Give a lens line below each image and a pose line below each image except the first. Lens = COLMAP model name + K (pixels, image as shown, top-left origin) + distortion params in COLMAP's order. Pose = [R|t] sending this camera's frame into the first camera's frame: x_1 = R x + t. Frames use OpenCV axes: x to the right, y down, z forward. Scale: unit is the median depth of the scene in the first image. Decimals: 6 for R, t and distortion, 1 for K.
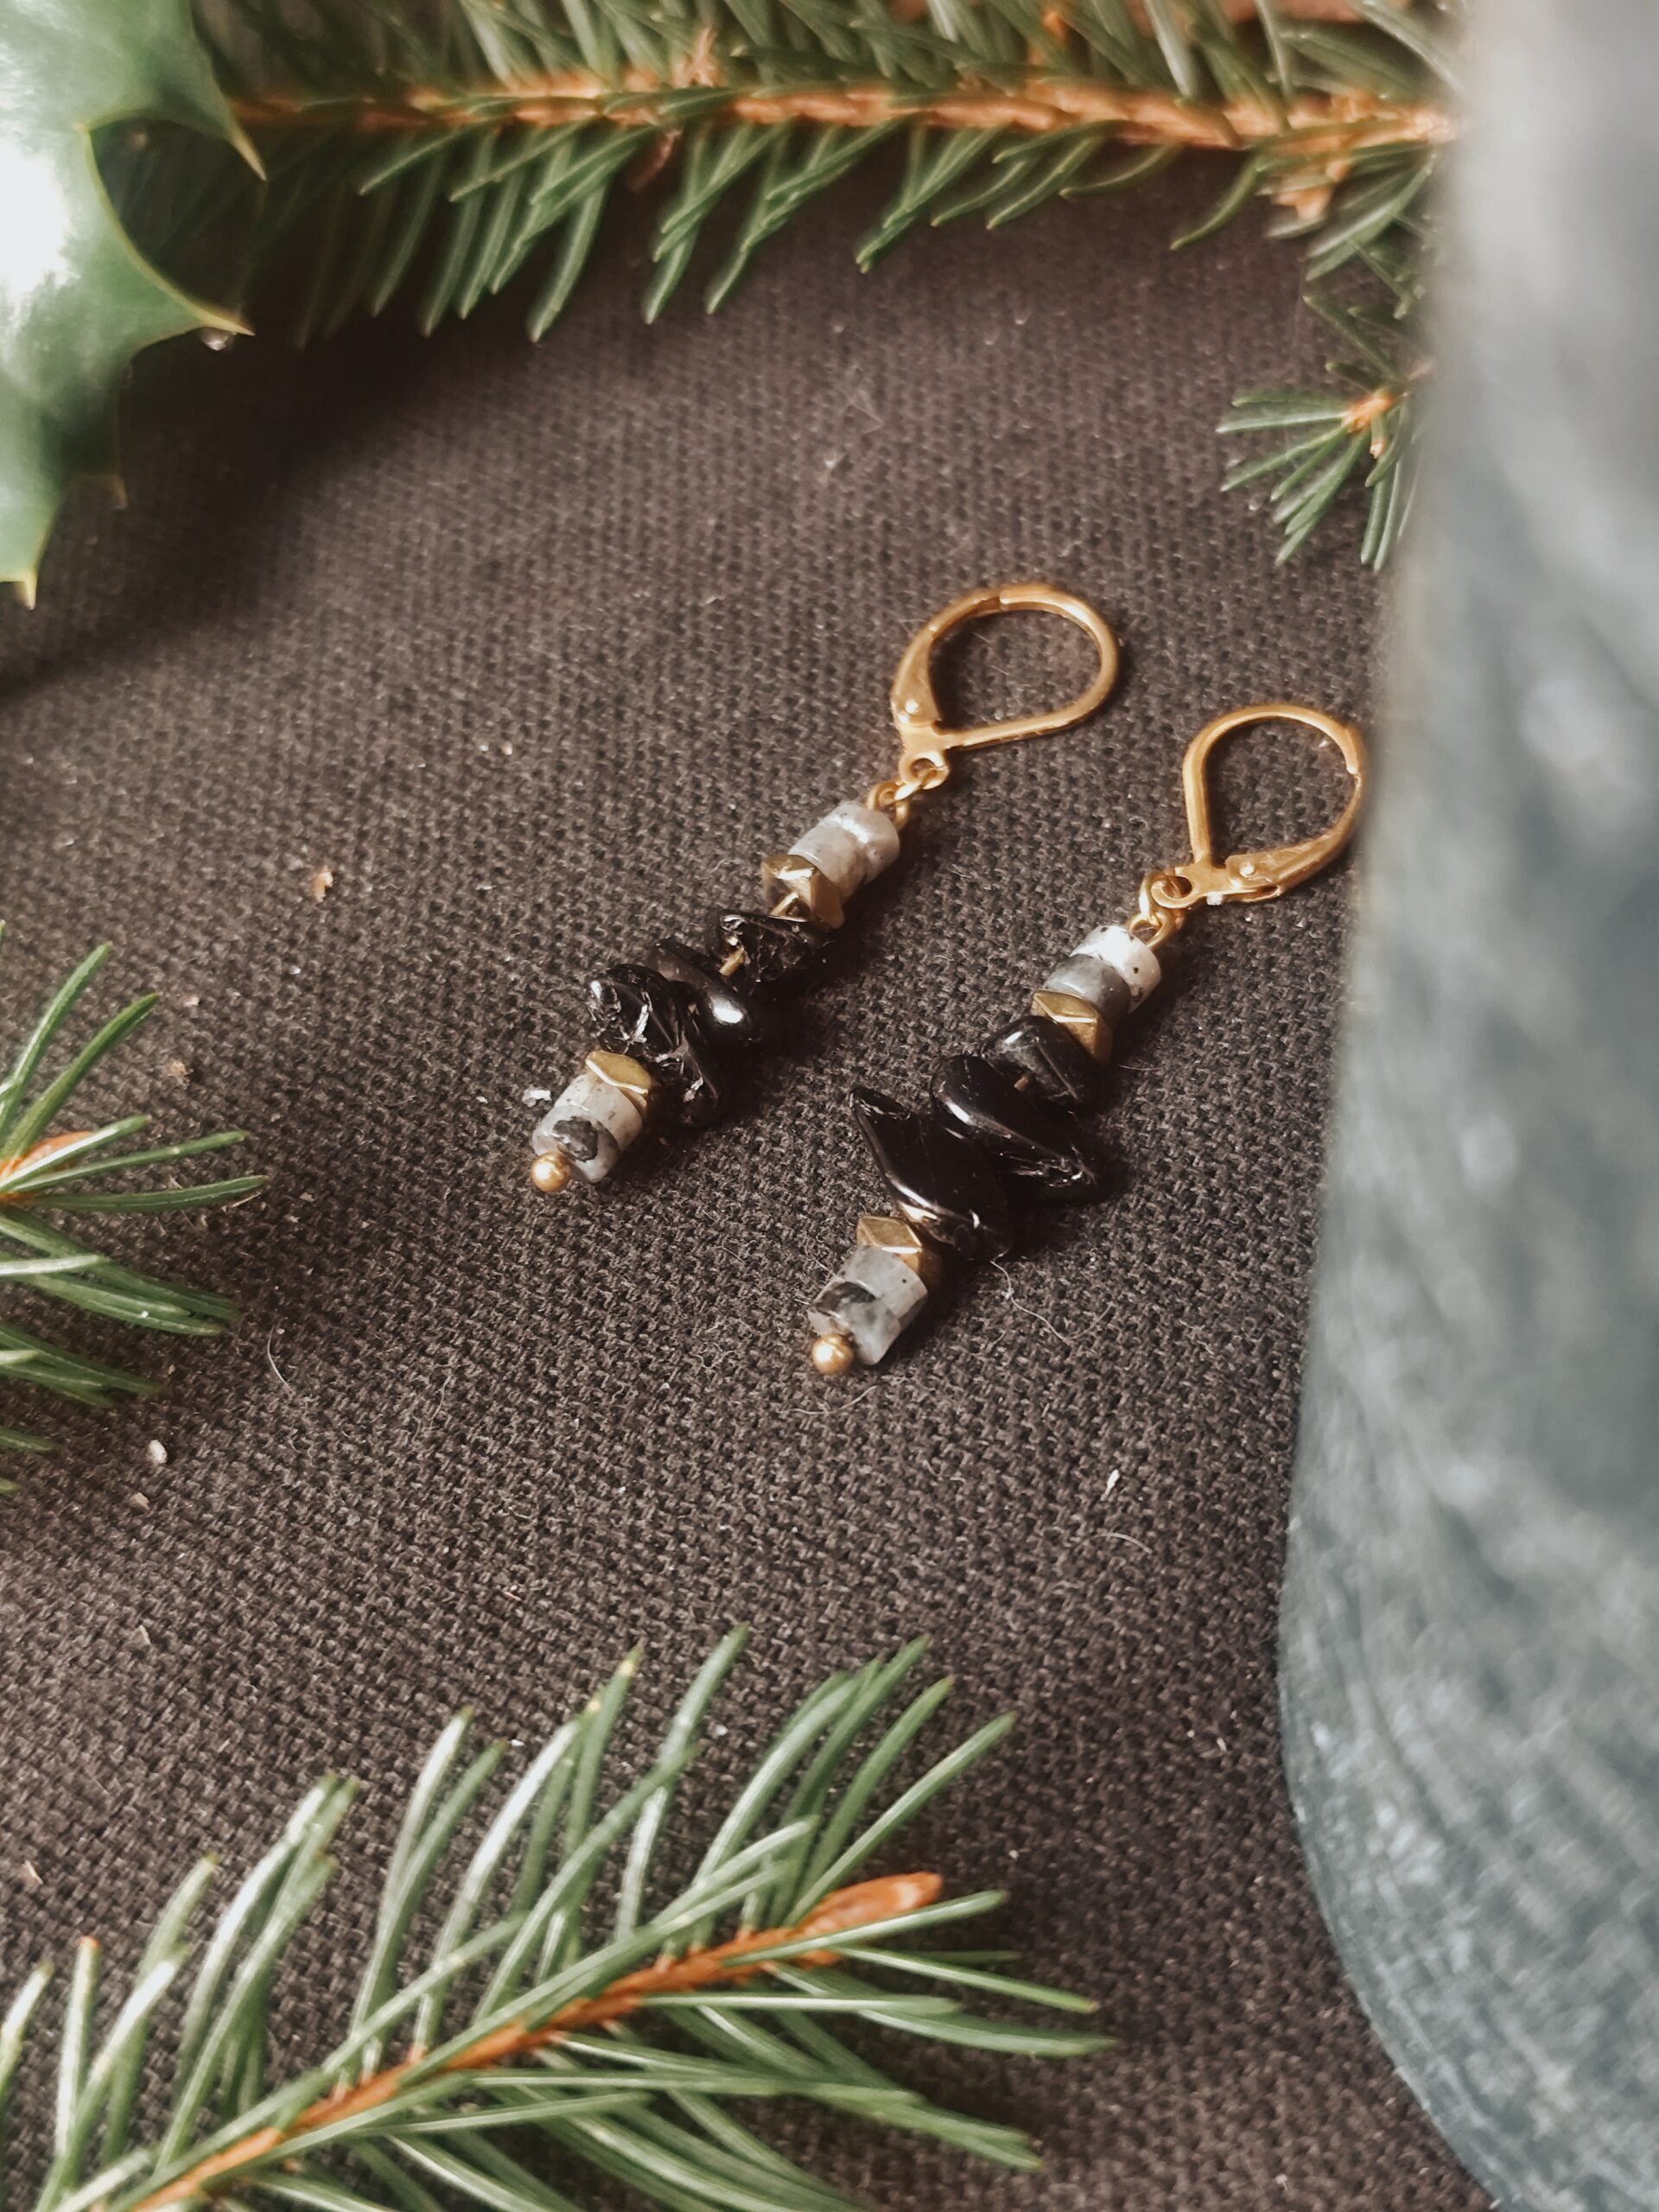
lens RADIAL K [[3172.7, 0, 829.5], [0, 3172.7, 1106.0], [0, 0, 1]] dist [0.164747, -1.255884]
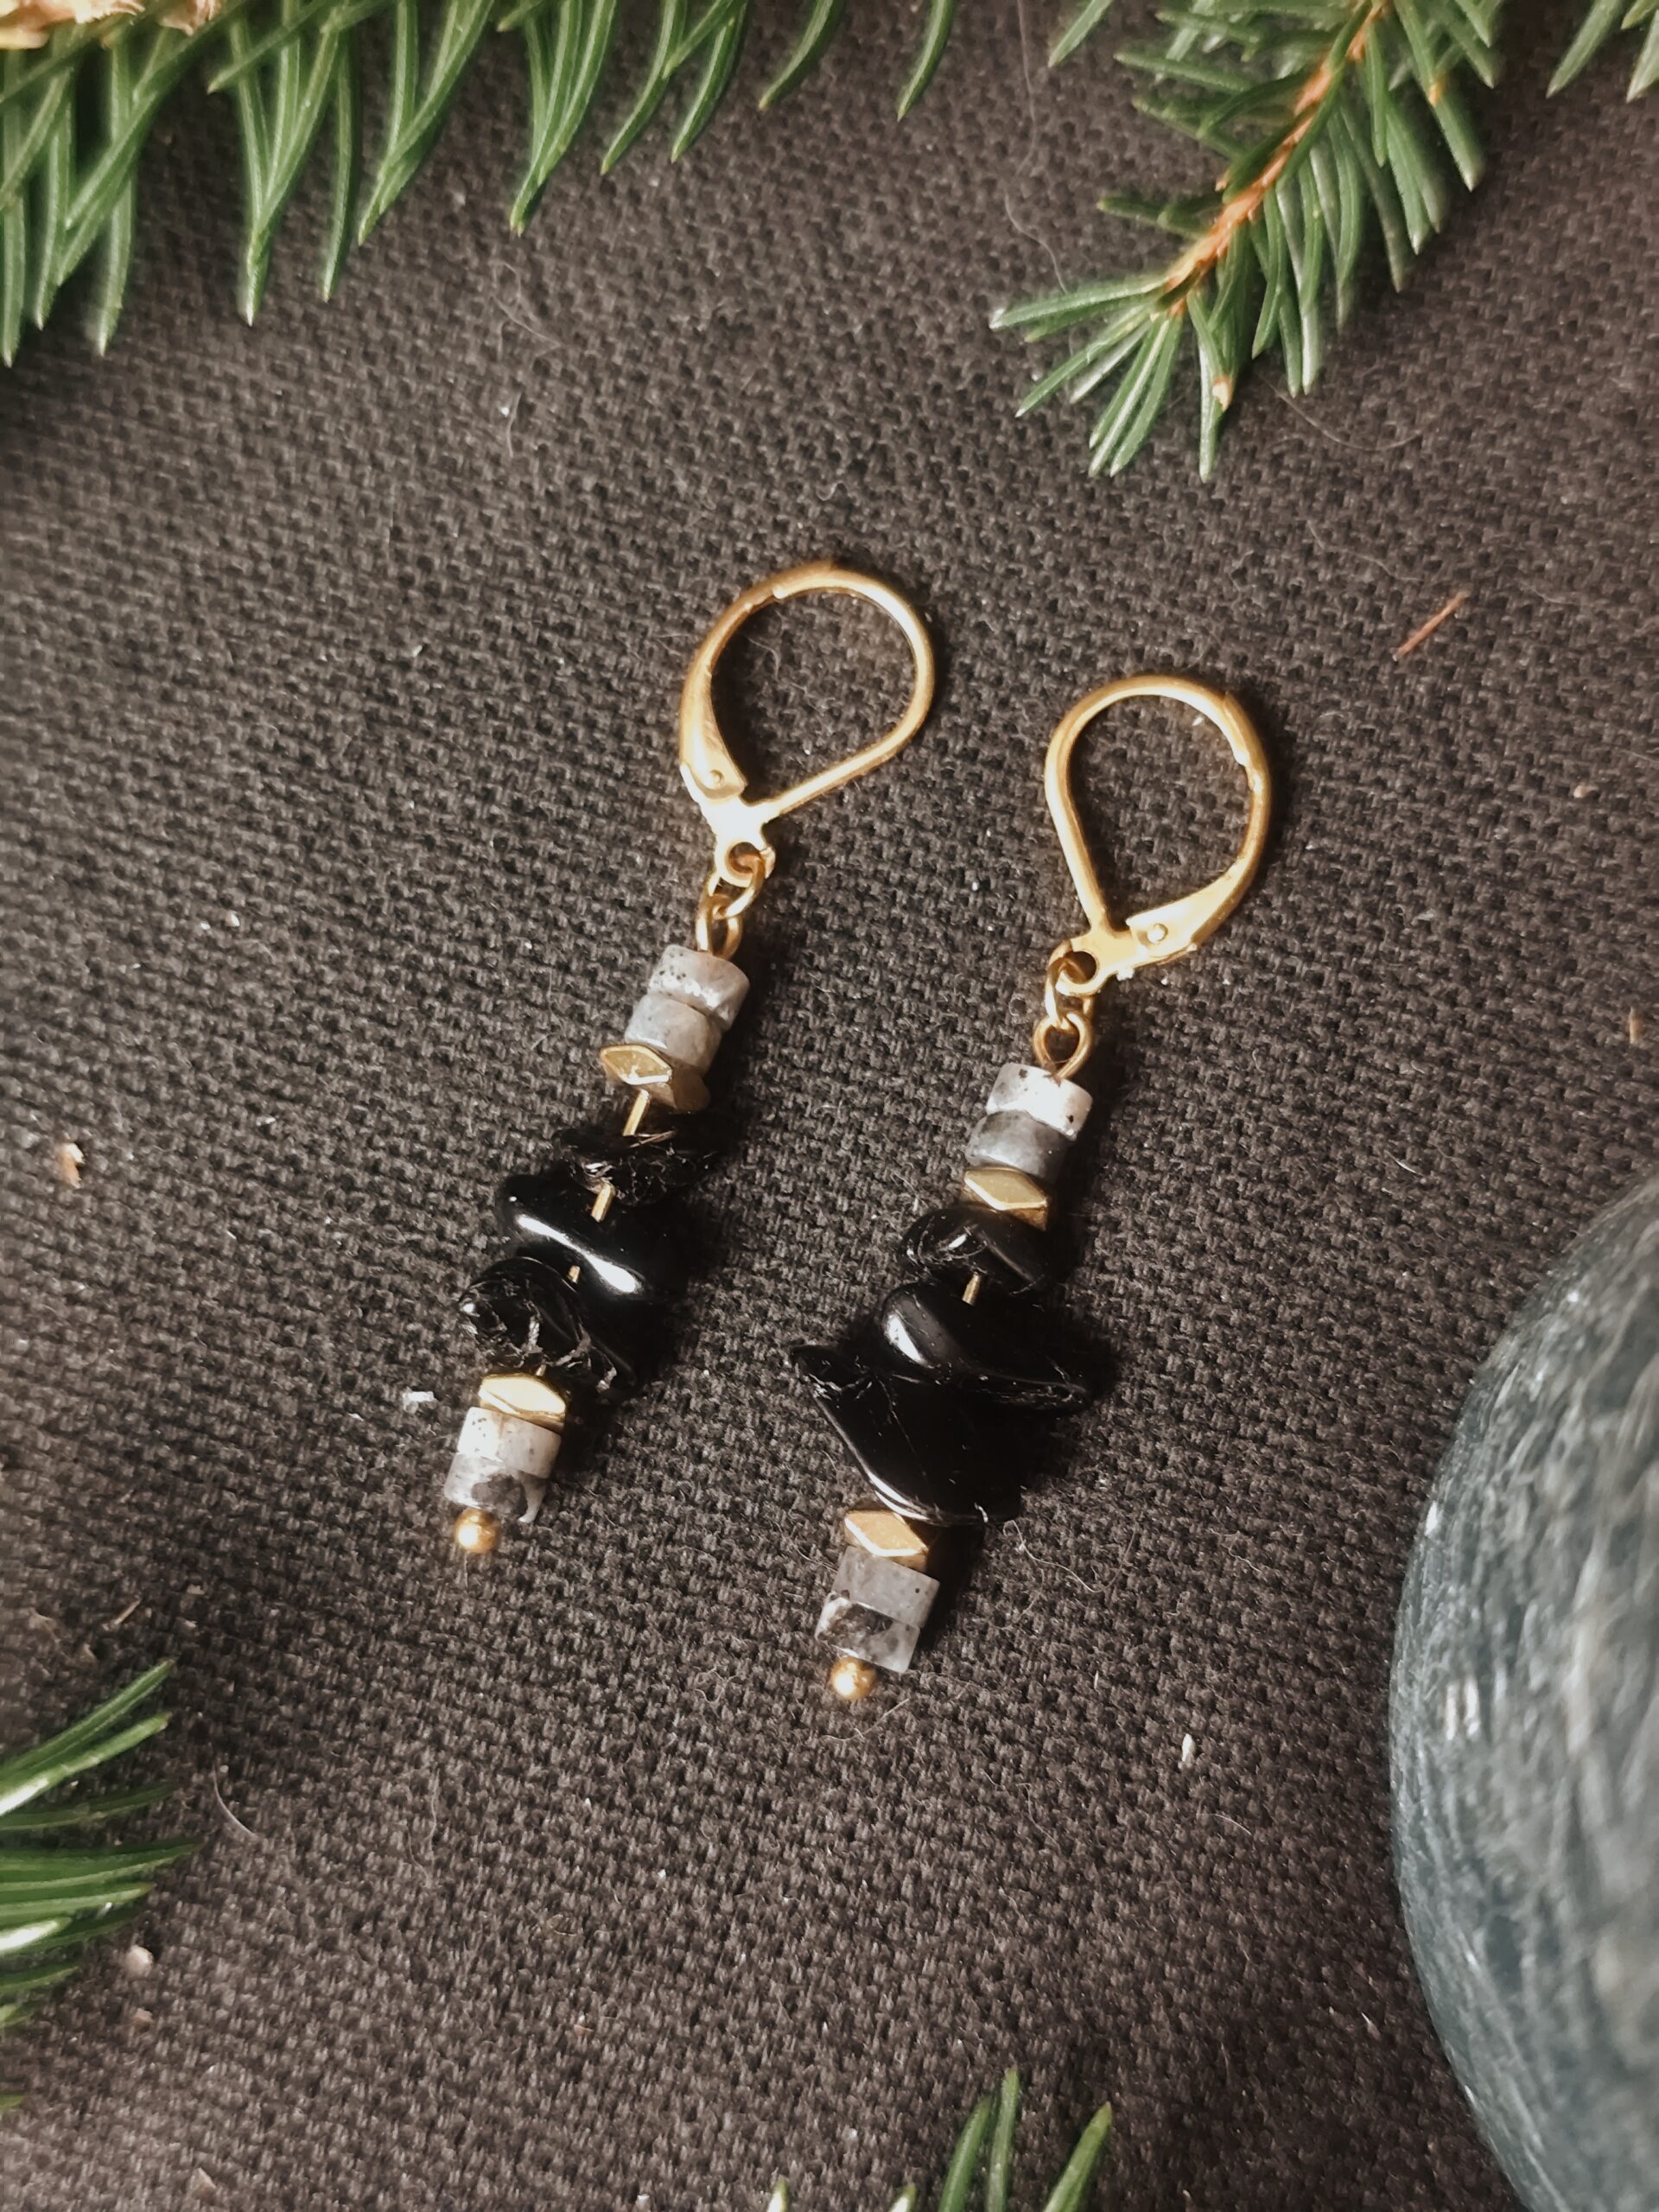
lens RADIAL K [[3172.7, 0, 829.5], [0, 3172.7, 1106.0], [0, 0, 1]] dist [0.164747, -1.255884]
pose [[0.963224, -0.250795, 0.096443, -0.047564], [0.194207, 0.897847, 0.395164, -0.387752], [-0.185696, -0.361902, 0.913534, 0.219389]]
